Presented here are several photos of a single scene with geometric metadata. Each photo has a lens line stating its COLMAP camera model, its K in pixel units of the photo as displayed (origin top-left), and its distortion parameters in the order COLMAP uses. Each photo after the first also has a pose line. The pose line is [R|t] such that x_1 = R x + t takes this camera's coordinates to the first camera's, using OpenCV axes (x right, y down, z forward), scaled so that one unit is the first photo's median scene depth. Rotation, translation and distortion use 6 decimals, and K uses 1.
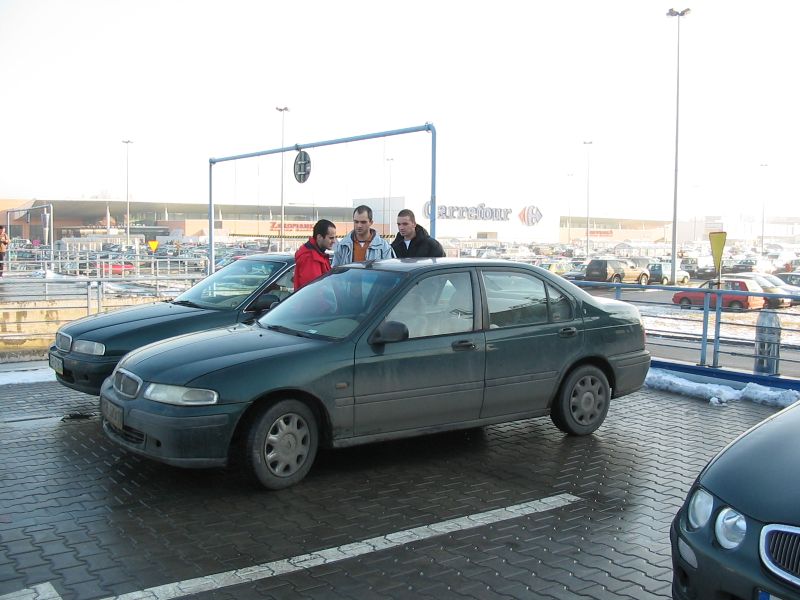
lens RADIAL K [[856.3, 0, 396.9], [0, 856.3, 295.5], [0, 0, 1]] dist [-0.193682, 0.222661]
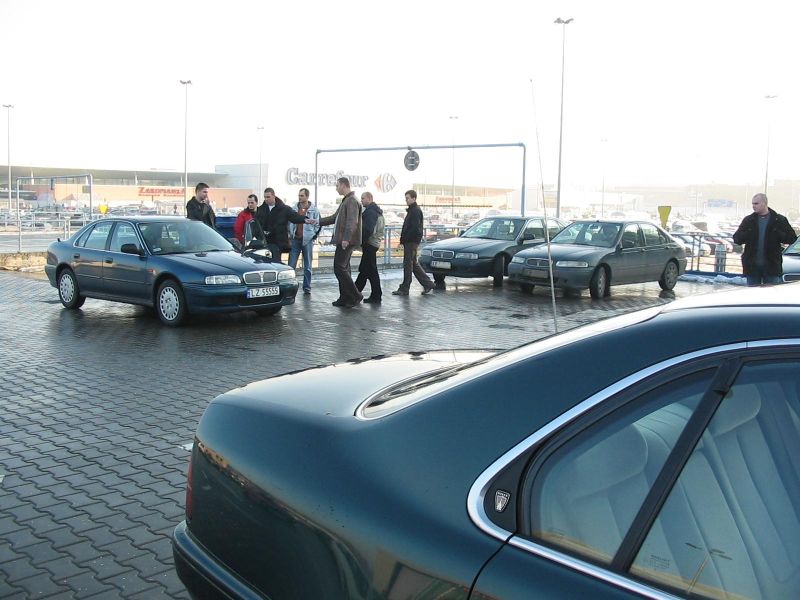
lens RADIAL K [[856.3, 0, 396.9], [0, 856.3, 295.5], [0, 0, 1]] dist [-0.193682, 0.222661]
pose [[0.981360, -0.010010, 0.191915, -0.138637], [0.002236, 0.999170, 0.040681, 0.010383], [-0.192163, -0.039493, 0.980568, -0.170256]]
